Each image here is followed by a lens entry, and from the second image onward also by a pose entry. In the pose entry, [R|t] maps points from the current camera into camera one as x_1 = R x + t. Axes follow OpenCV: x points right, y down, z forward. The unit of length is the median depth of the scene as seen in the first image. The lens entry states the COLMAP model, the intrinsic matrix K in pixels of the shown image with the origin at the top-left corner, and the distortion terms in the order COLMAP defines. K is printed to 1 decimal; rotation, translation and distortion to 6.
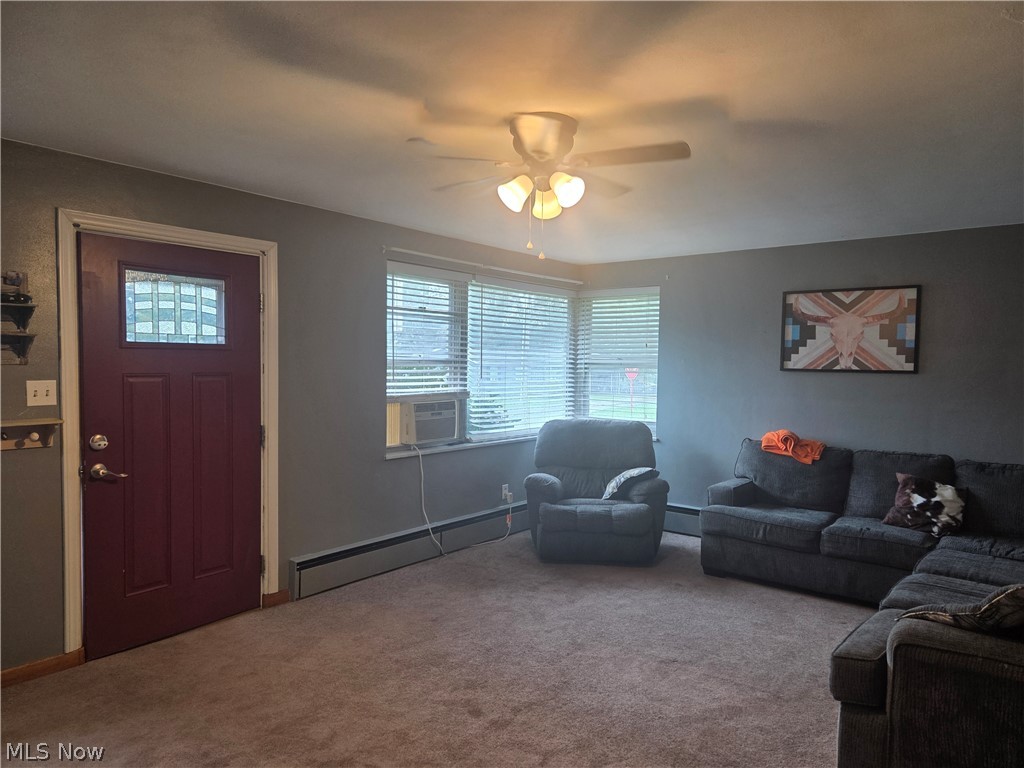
lens RADIAL K [[684.0, 0, 512.0], [0, 684.0, 384.0], [0, 0, 1]] dist [0.070081, -0.050237]
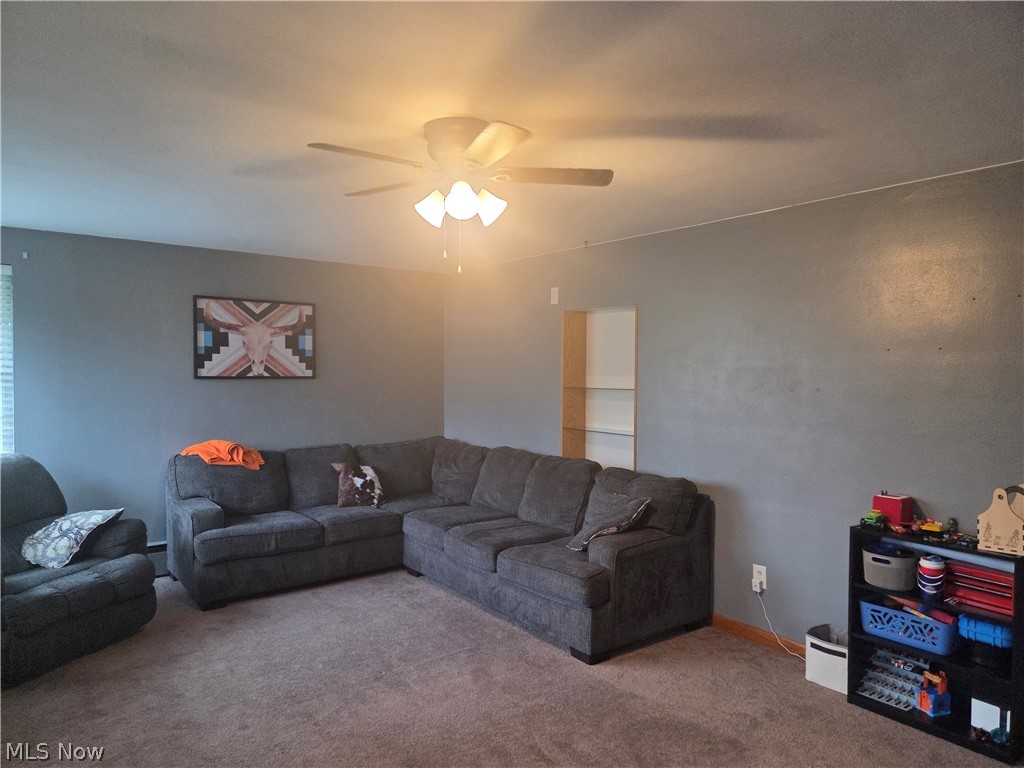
lens RADIAL K [[684.0, 0, 512.0], [0, 684.0, 384.0], [0, 0, 1]] dist [0.070081, -0.050237]
pose [[0.250833, -0.034179, 0.967427, -0.448860], [0.029181, 0.999189, 0.027736, -0.027515], [-0.967590, 0.021273, 0.251627, 0.368656]]
